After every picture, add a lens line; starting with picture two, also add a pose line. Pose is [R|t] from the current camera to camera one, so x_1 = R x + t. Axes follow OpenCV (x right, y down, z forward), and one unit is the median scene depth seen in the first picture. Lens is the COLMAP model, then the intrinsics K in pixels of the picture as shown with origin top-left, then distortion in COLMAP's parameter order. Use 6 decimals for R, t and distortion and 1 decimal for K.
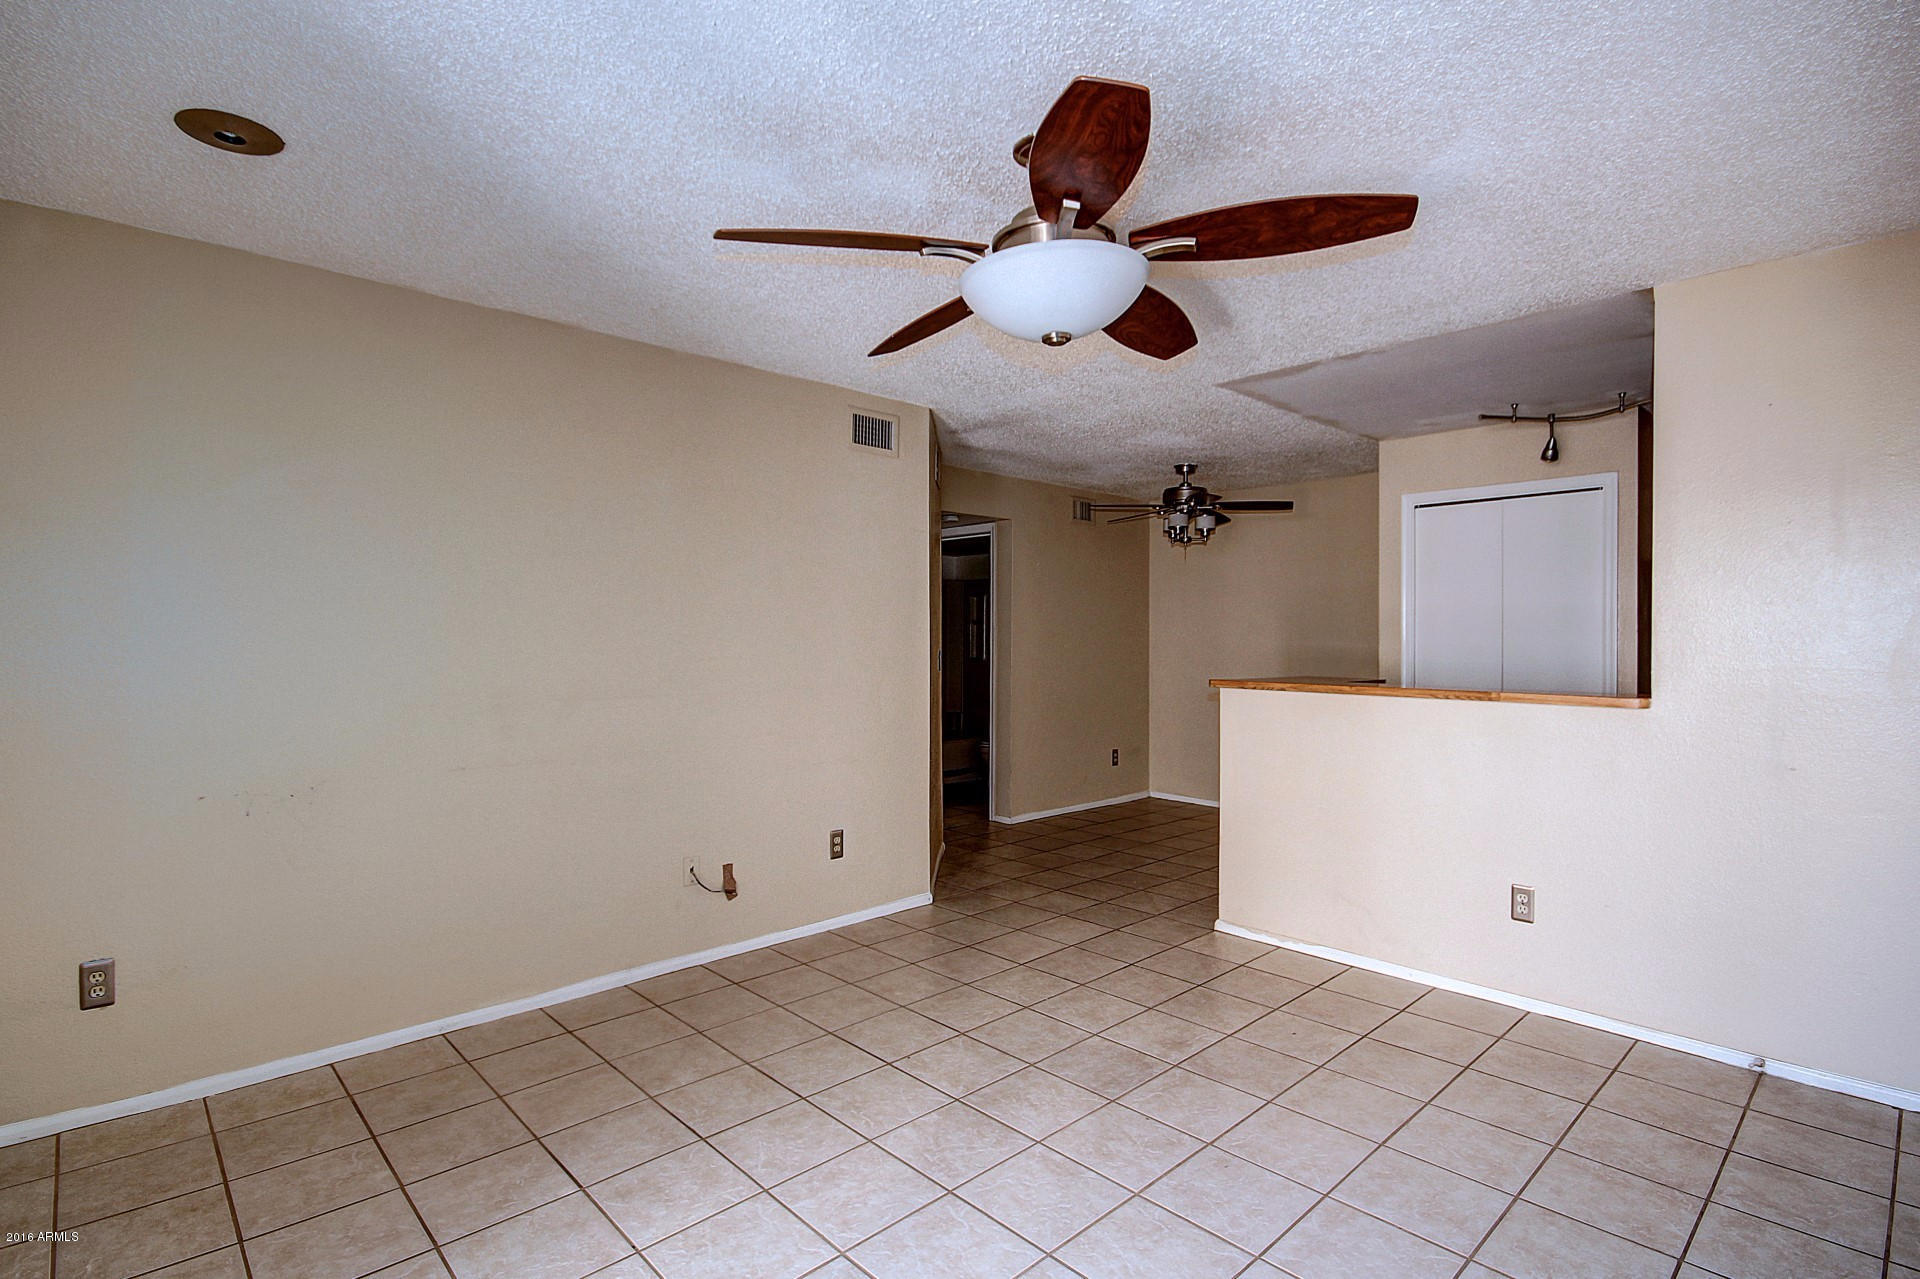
lens RADIAL K [[923.0, 0, 967.6], [0, 923.0, 638.5], [0, 0, 1]] dist [-0.008380, -0.001150]
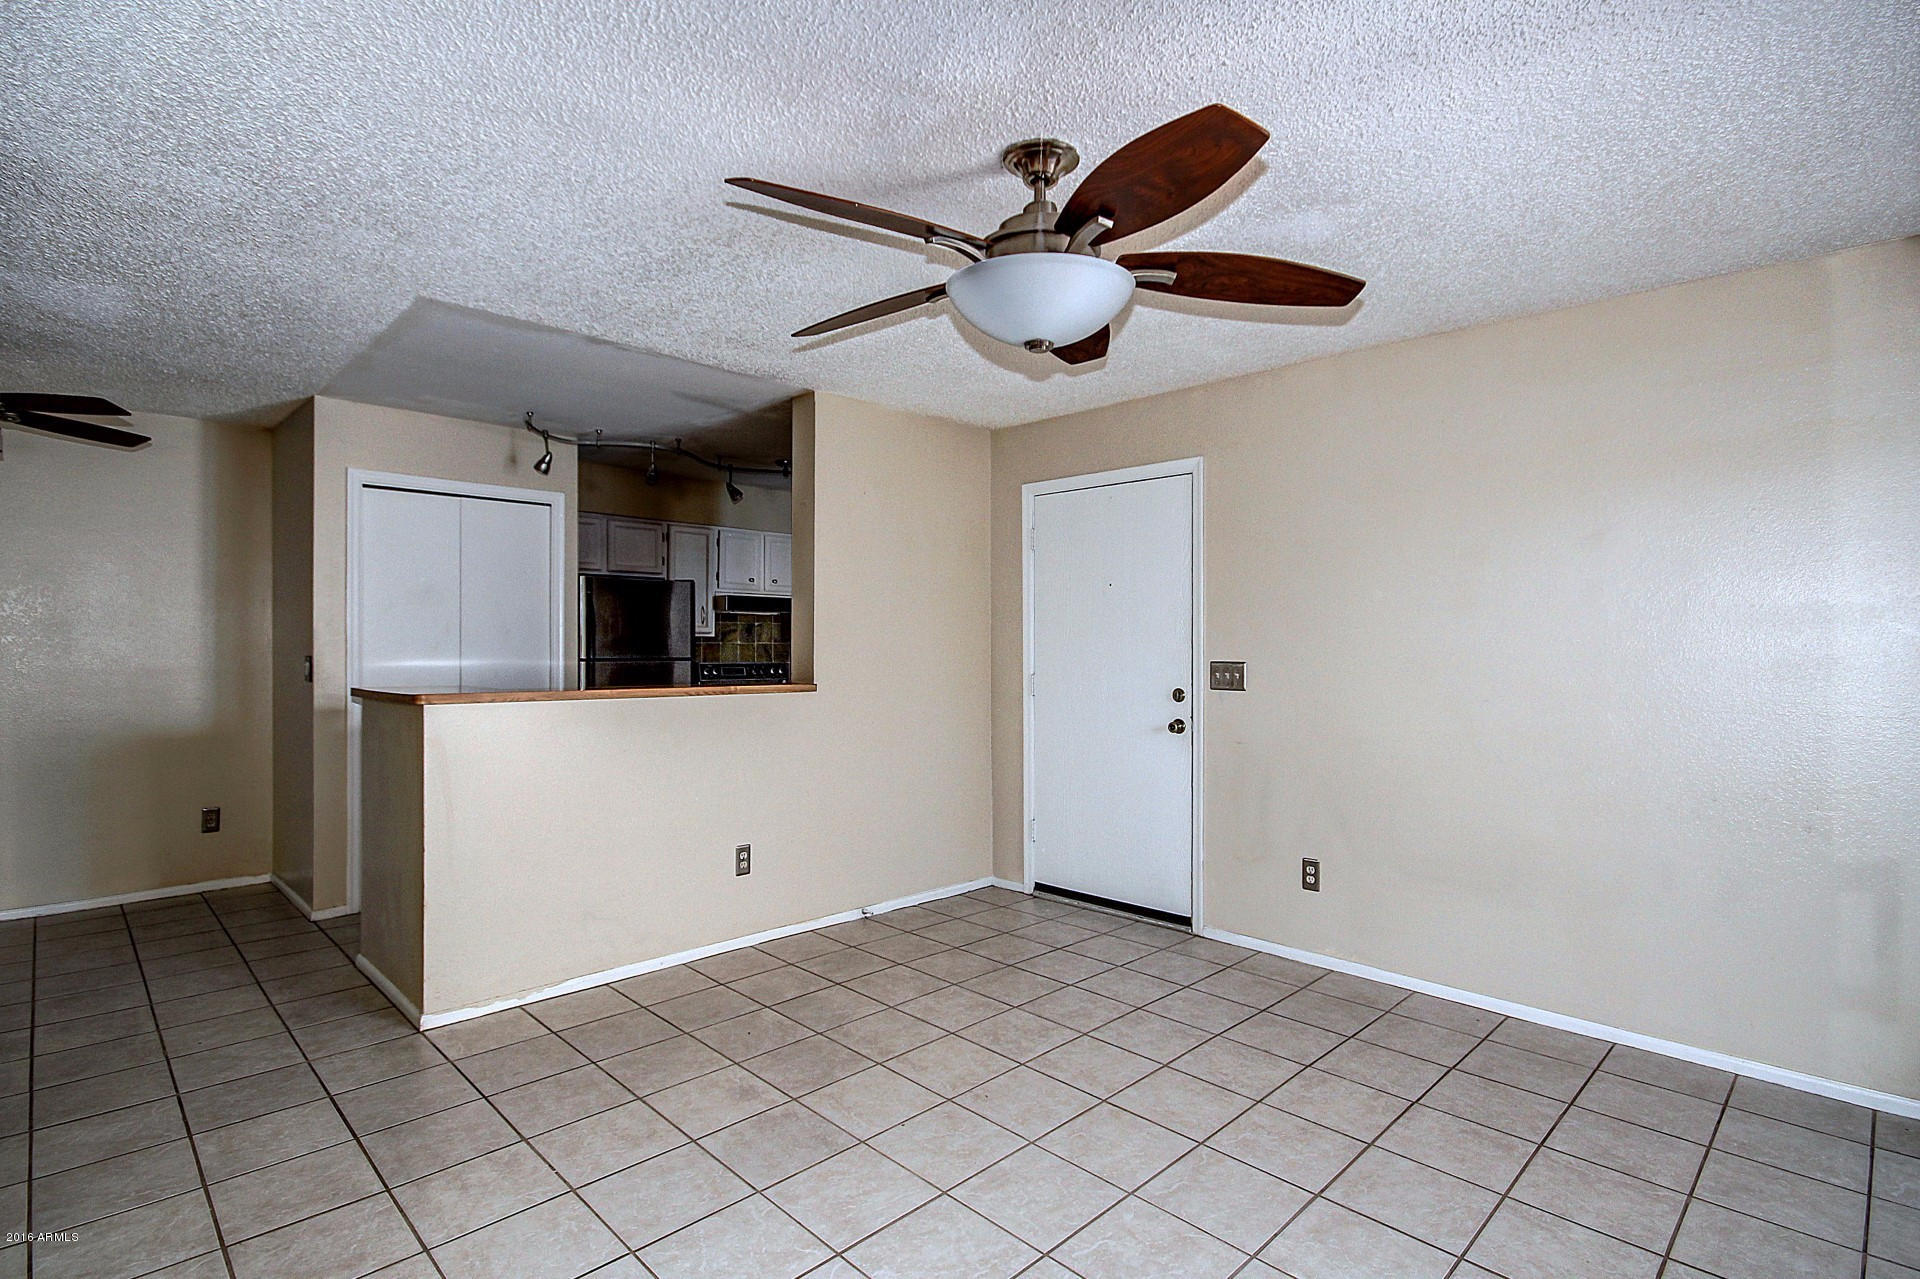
lens RADIAL K [[923.0, 0, 968.4], [0, 923.0, 638.5], [0, 0, 1]] dist [-0.008380, -0.001150]
pose [[-0.029179, 0.003892, 0.999567, -0.501968], [-0.005253, 0.999978, -0.004047, 0.000589], [-0.999560, -0.005369, -0.029158, 0.602532]]
